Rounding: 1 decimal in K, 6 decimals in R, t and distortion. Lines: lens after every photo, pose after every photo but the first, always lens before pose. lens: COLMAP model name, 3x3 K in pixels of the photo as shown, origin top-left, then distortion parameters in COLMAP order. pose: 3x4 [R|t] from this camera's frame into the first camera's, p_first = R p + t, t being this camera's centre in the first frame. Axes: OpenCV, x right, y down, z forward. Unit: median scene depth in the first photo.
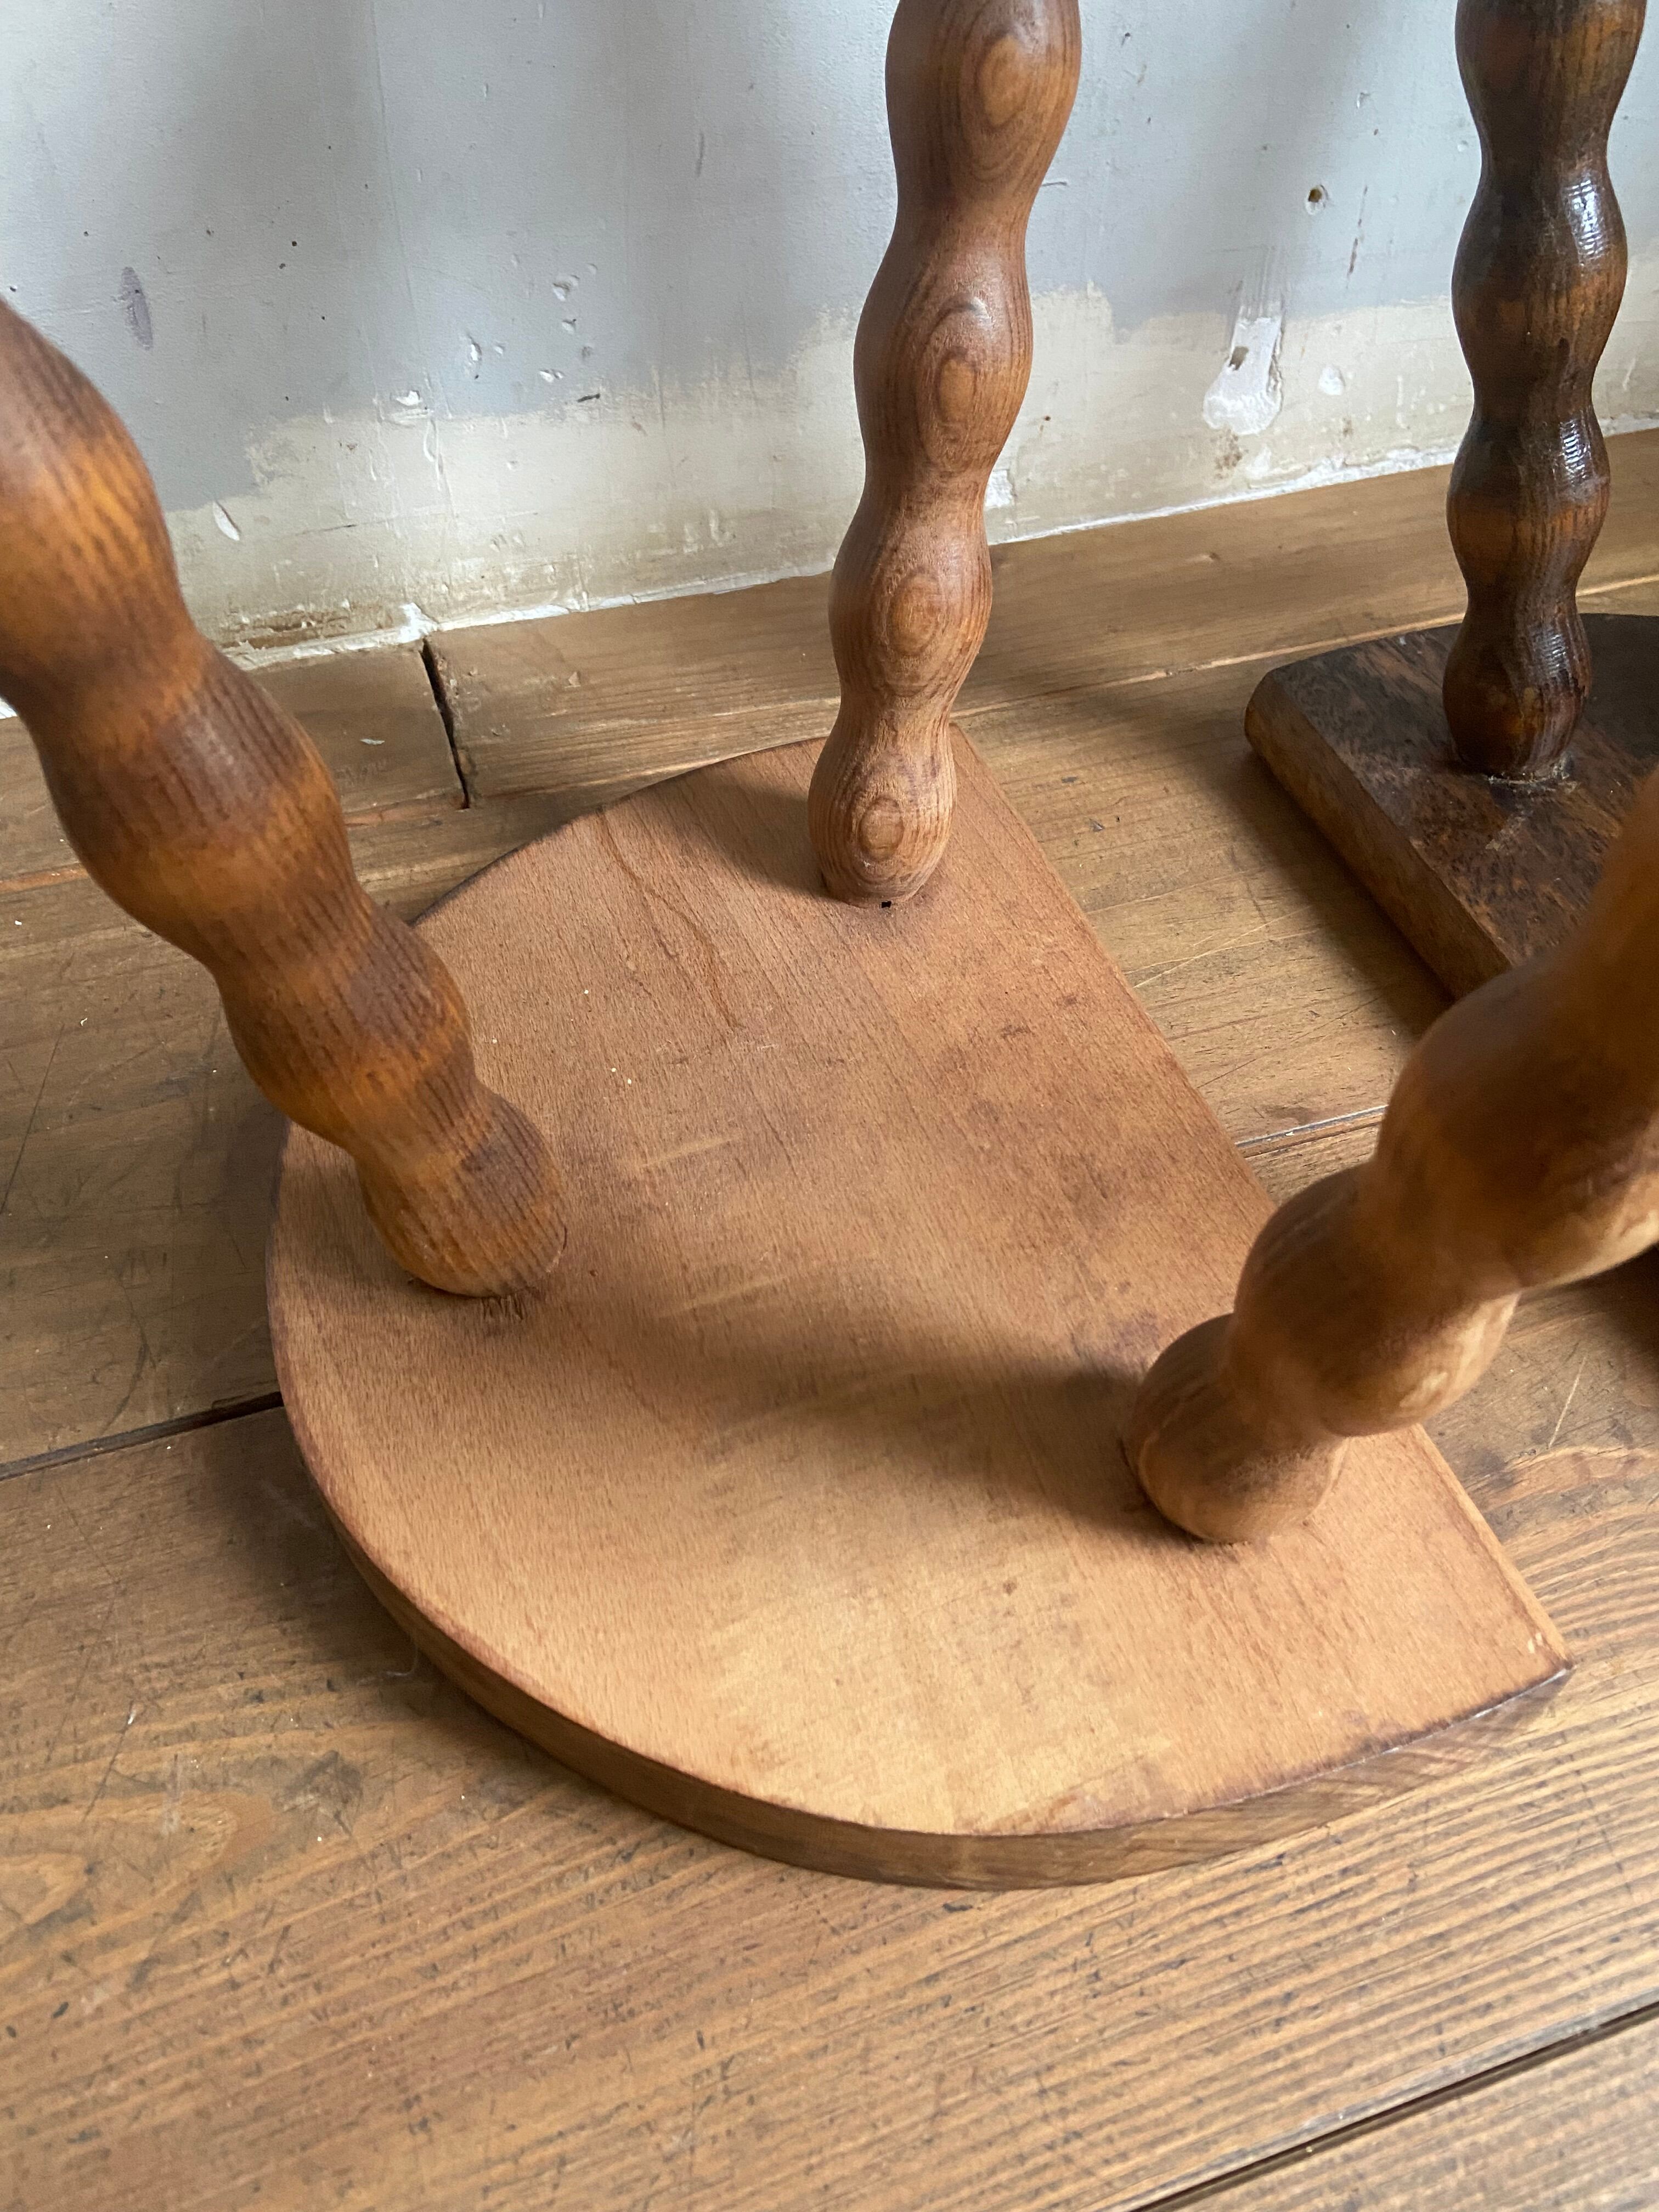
lens RADIAL K [[1677.5, 0, 830.5], [0, 1677.5, 1101.9], [0, 0, 1]] dist [0.121314, -0.159720]
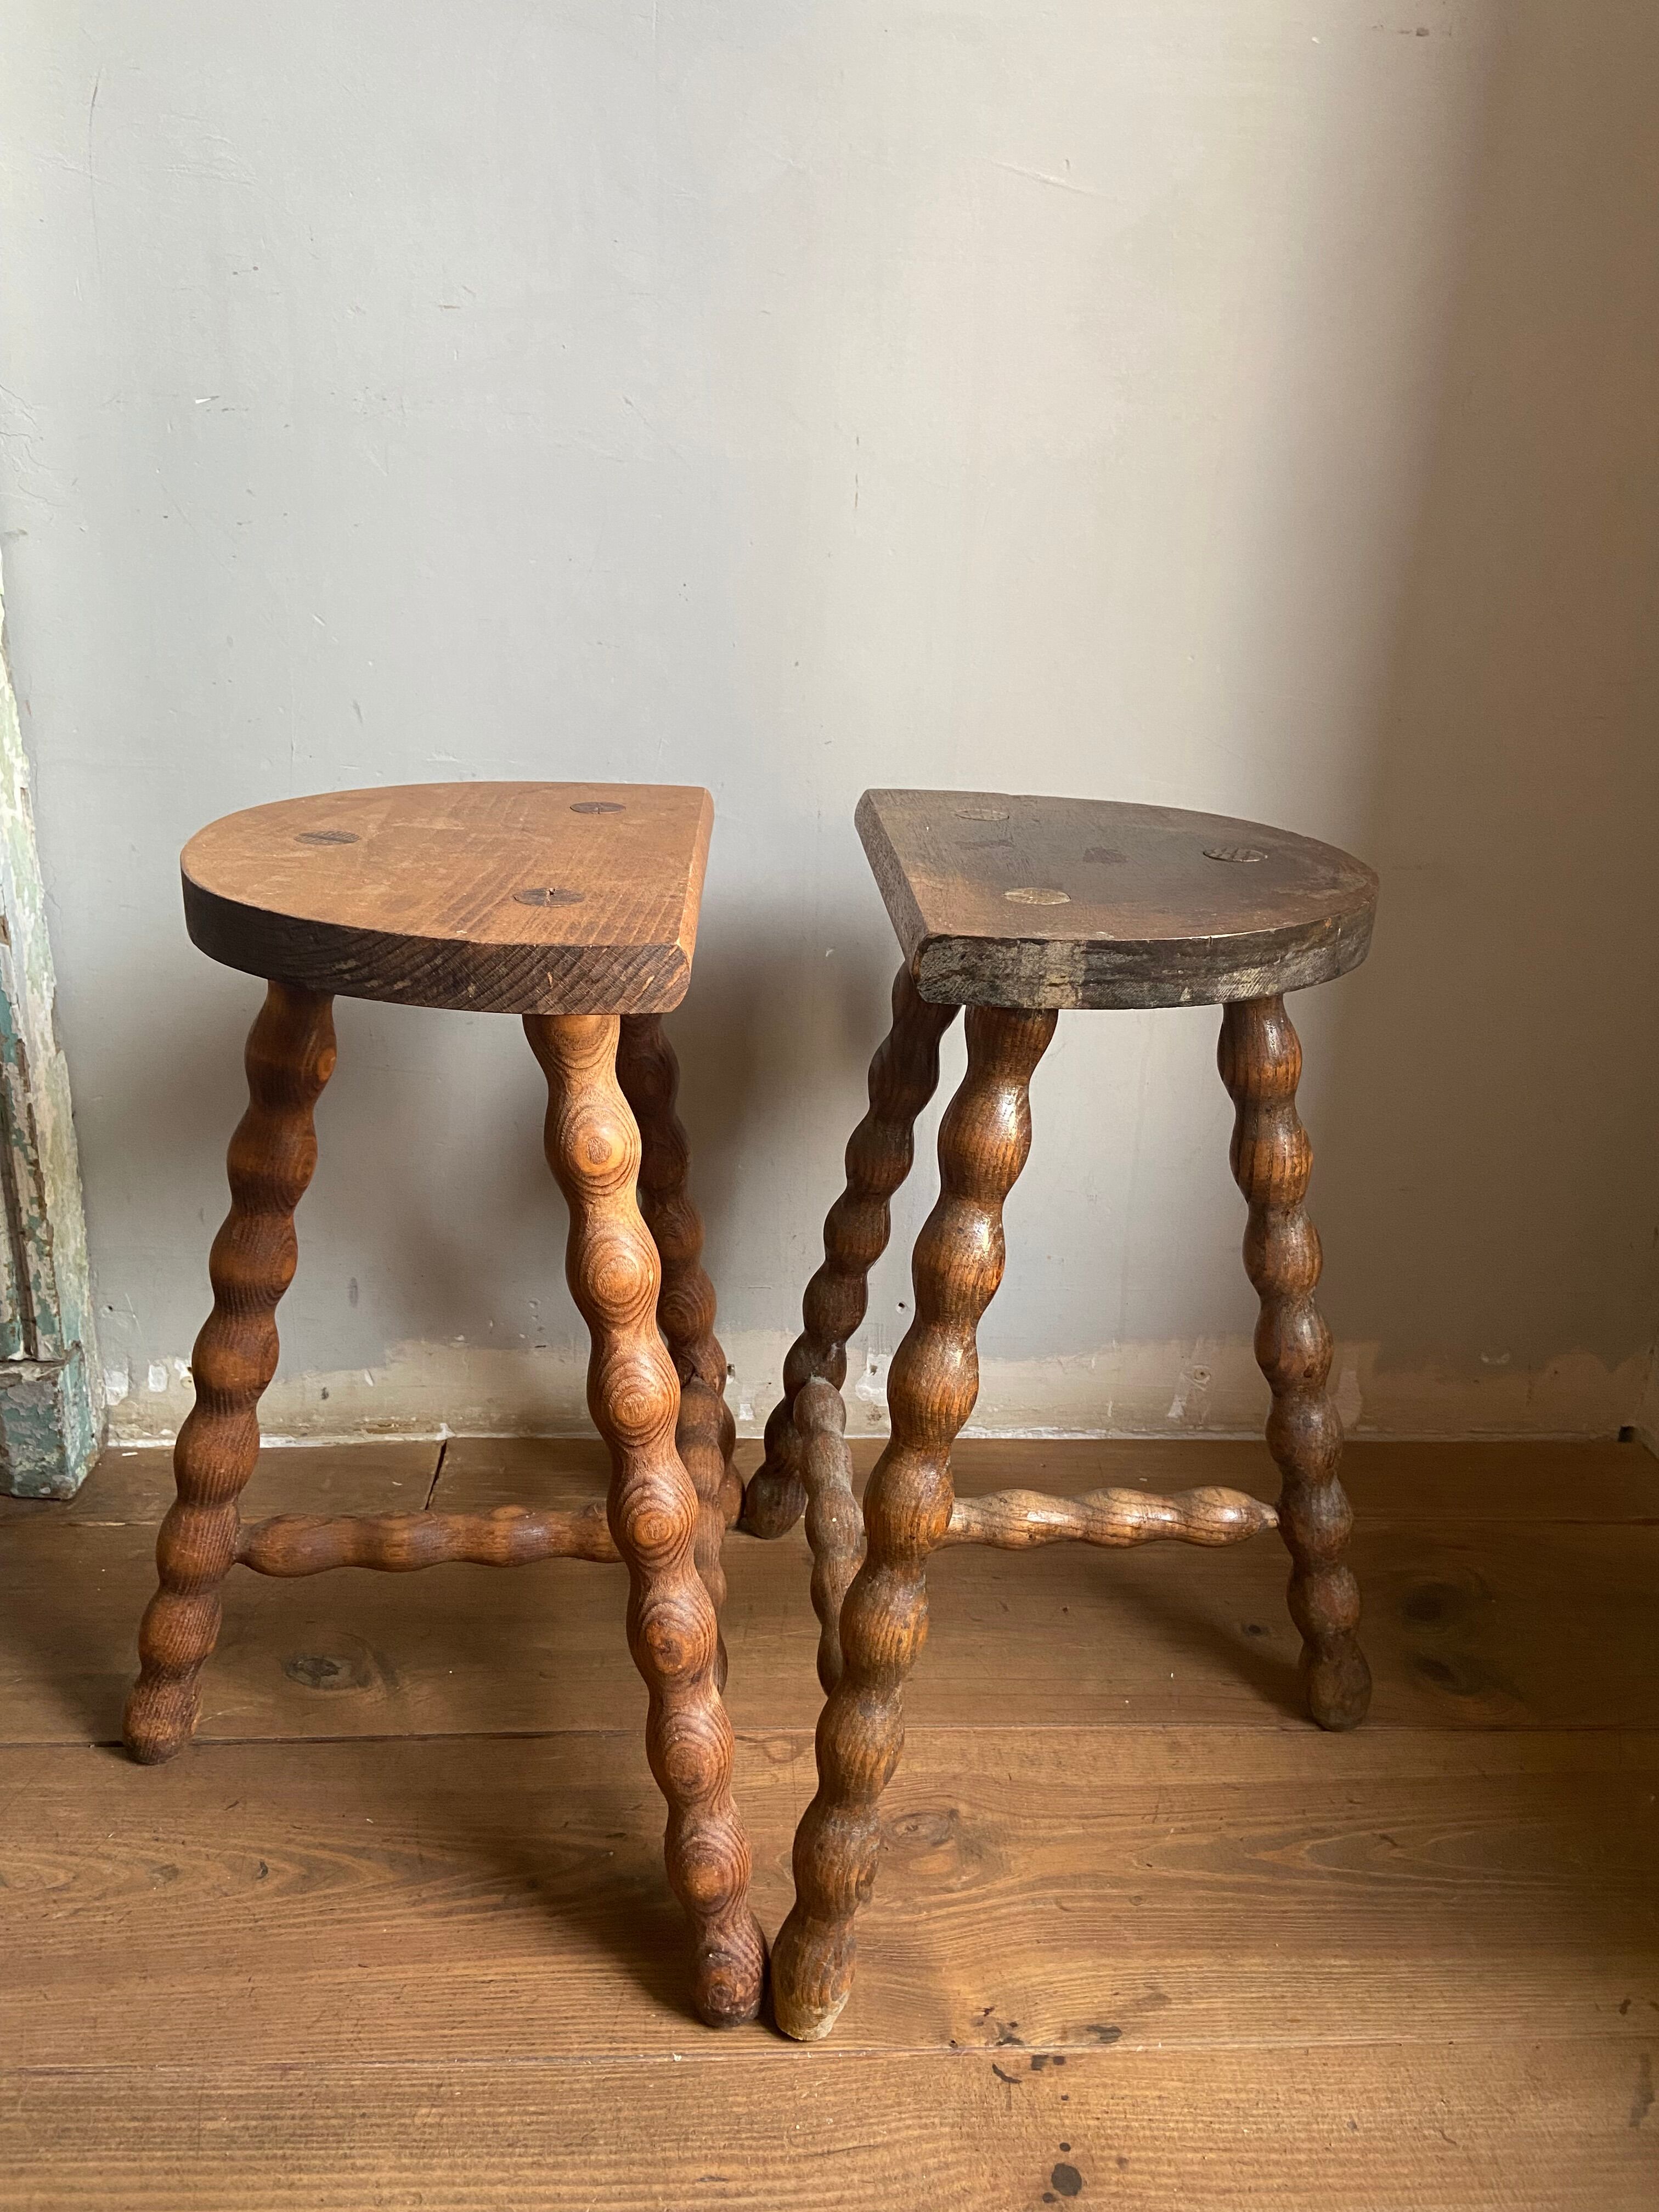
lens RADIAL K [[1677.5, 0, 830.5], [0, 1677.5, 1101.9], [0, 0, 1]] dist [0.121314, -0.159720]
pose [[0.967203, 0.118218, -0.224816, 0.637838], [-0.207587, 0.877946, -0.431415, 0.162656], [0.146376, 0.463935, 0.873693, -0.942726]]
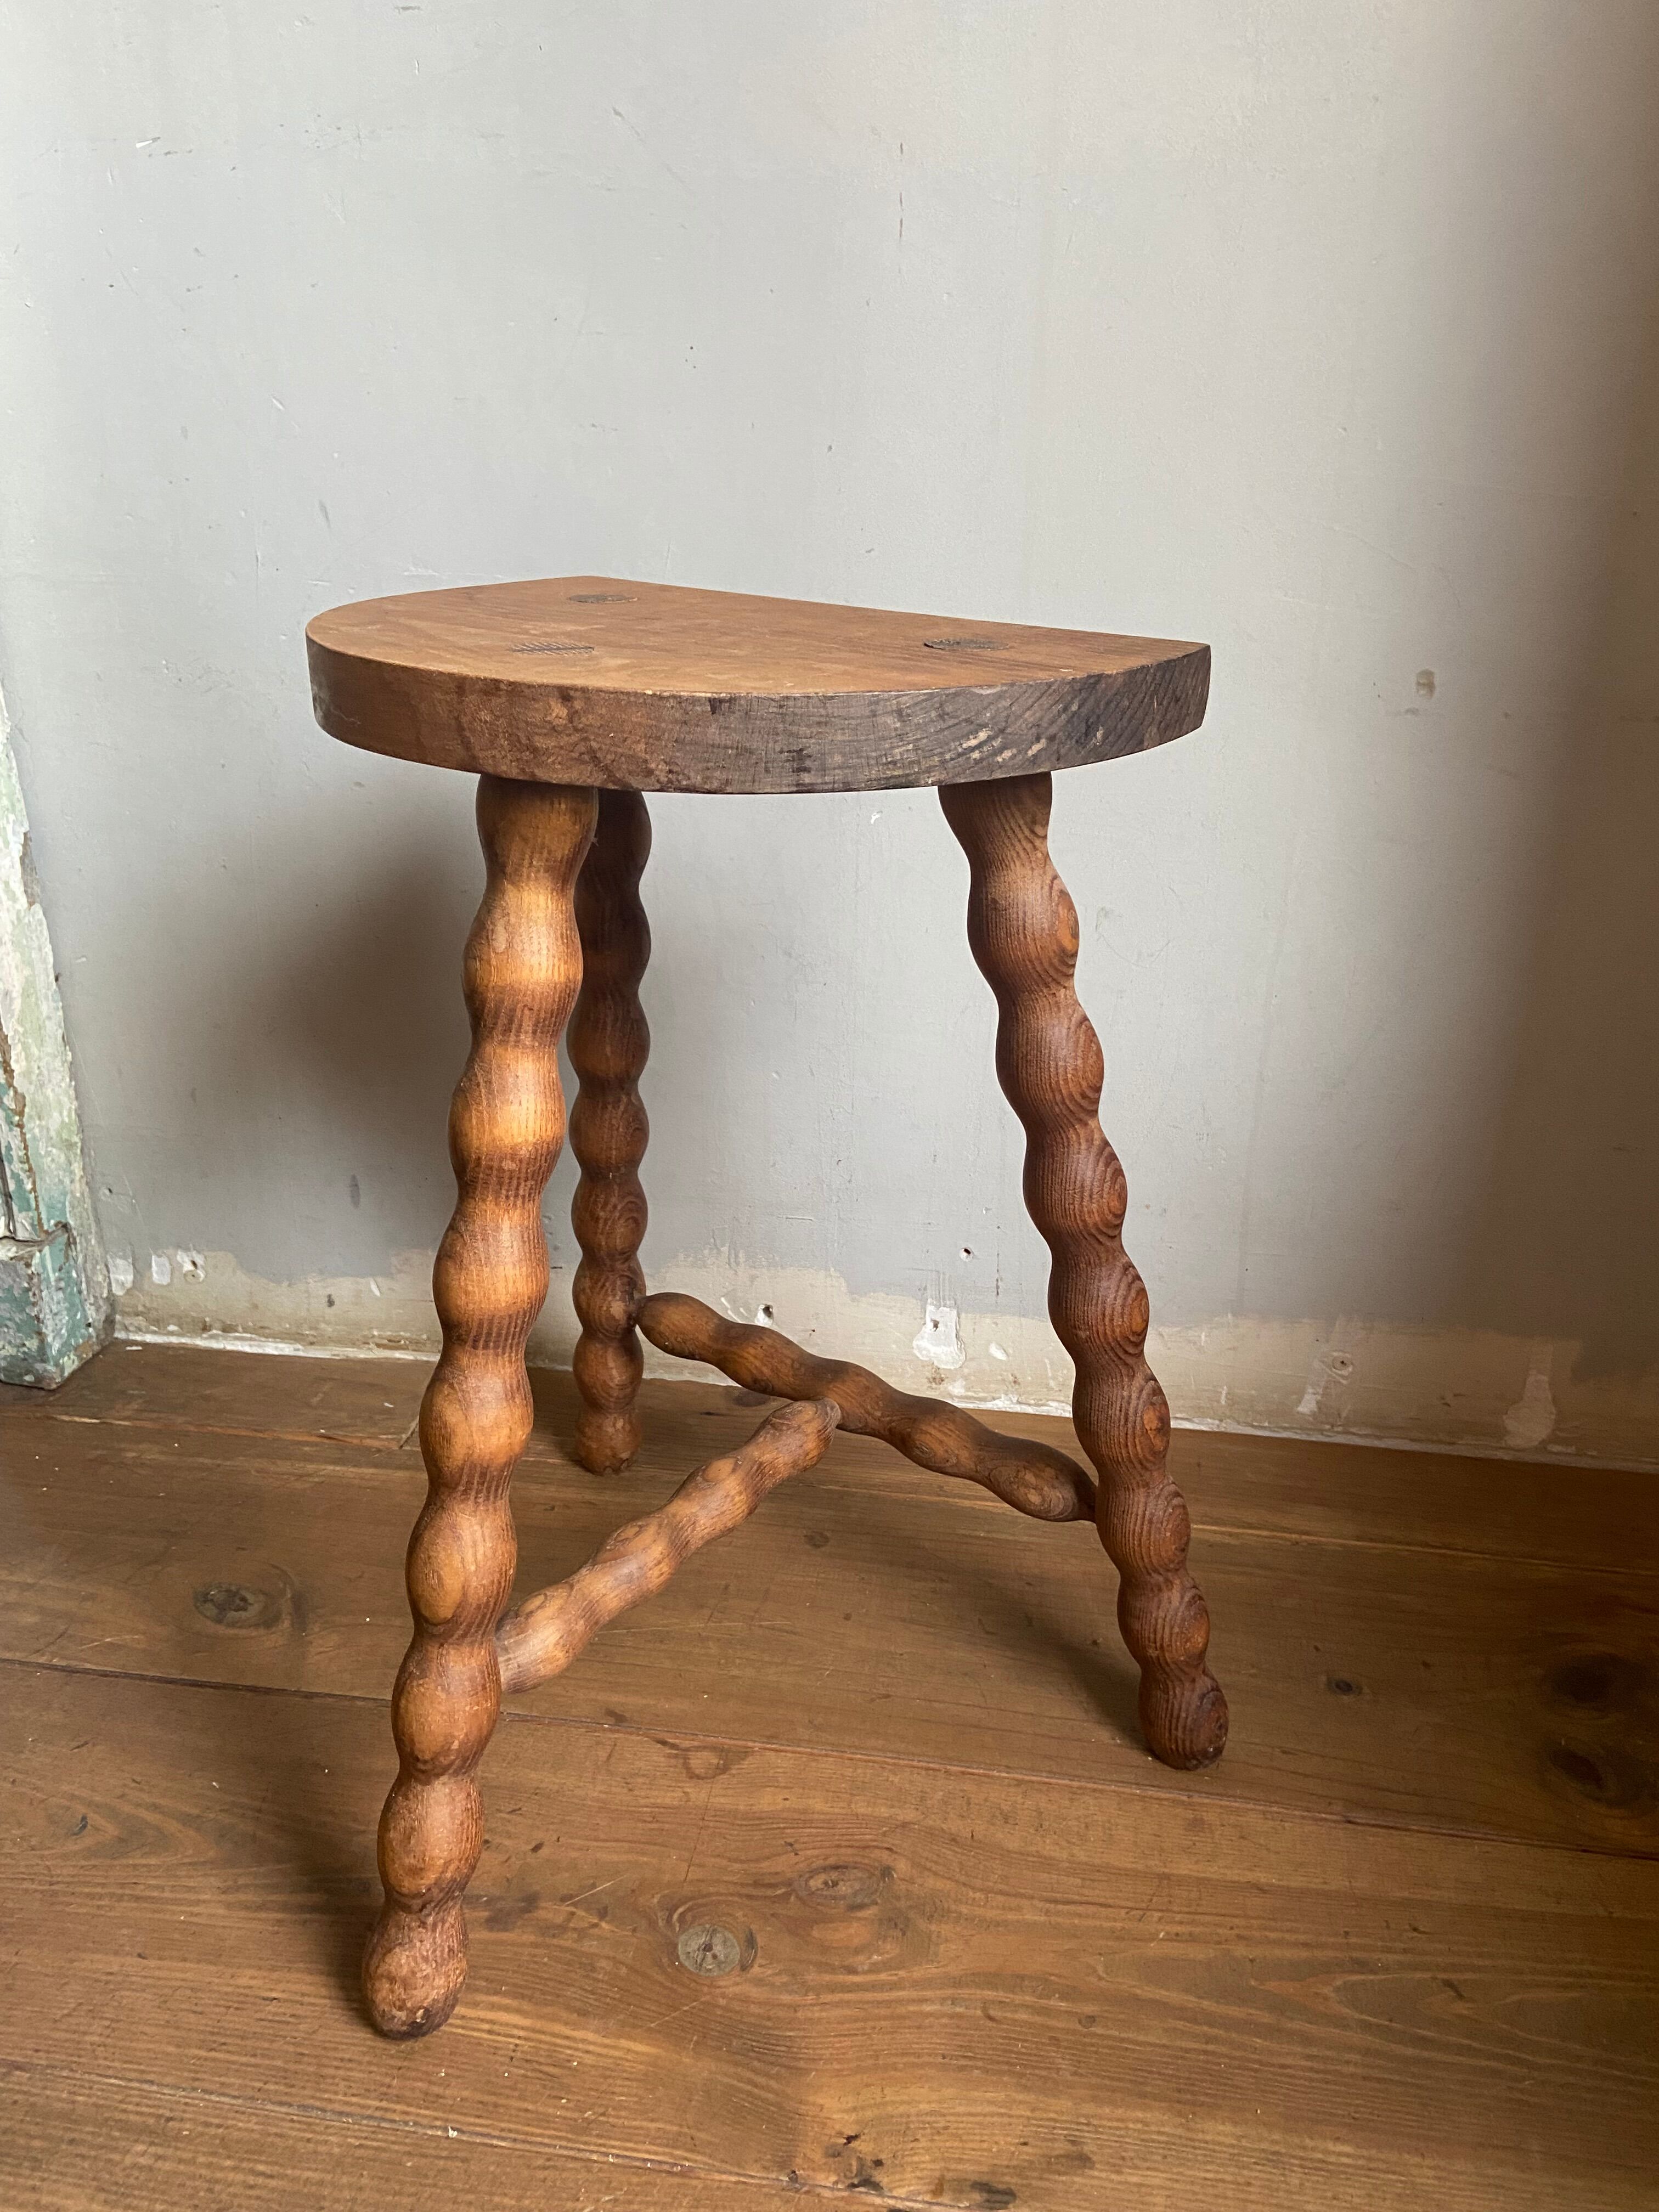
lens RADIAL K [[1675.5, 0, 834.4], [0, 1675.5, 1127.1], [0, 0, 1]] dist [0.121572, -0.163051]
pose [[0.895264, 0.180853, -0.407178, 0.849408], [-0.332791, 0.879089, -0.341252, -0.003520], [0.296229, 0.441016, 0.847203, -0.573290]]
